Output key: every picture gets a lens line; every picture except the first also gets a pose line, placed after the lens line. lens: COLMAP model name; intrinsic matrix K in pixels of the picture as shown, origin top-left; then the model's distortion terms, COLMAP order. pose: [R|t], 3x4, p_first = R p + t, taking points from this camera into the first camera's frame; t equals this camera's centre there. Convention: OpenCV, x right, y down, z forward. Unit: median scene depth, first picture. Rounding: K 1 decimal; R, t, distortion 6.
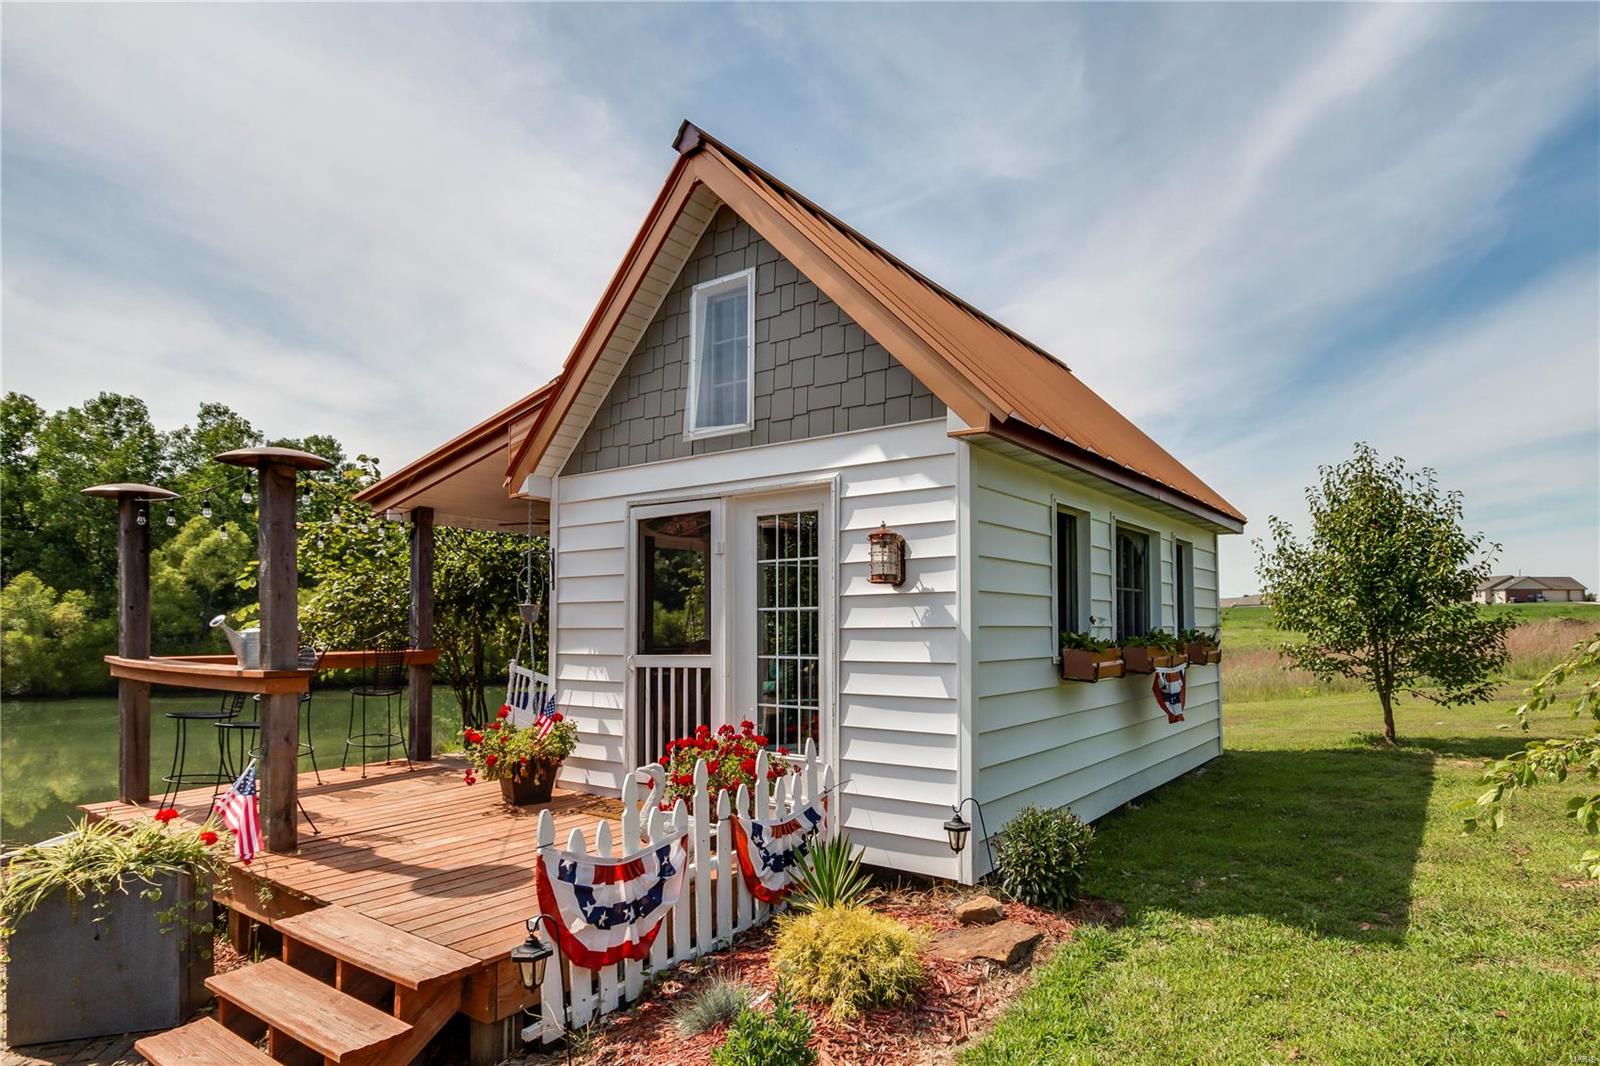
lens RADIAL K [[888.1, 0, 800.4], [0, 888.1, 603.0], [0, 0, 1]] dist [0.000735, -0.000040]
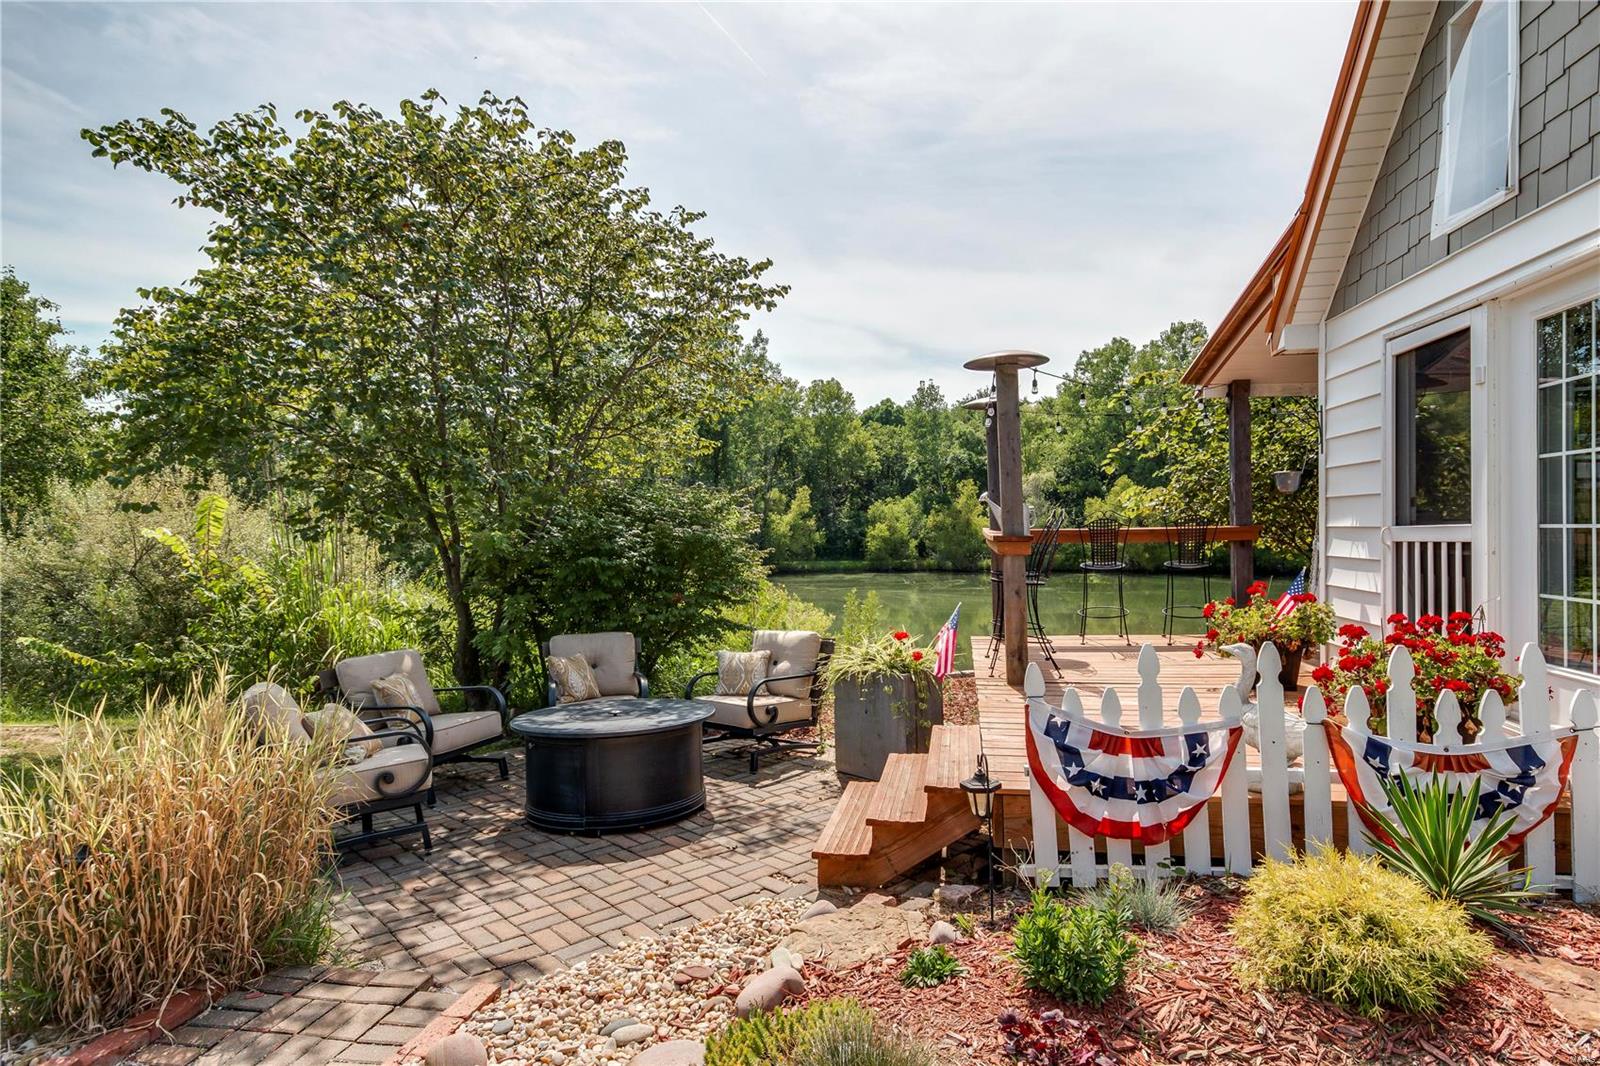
lens RADIAL K [[858.1, 0, 800.0], [0, 858.1, 533.0], [0, 0, 1]] dist [0.002228, 0.000504]
pose [[0.449522, 0.005052, -0.893255, 0.285896], [0.034280, 0.999150, 0.022902, 0.031252], [0.892611, -0.040916, 0.448967, 0.192154]]
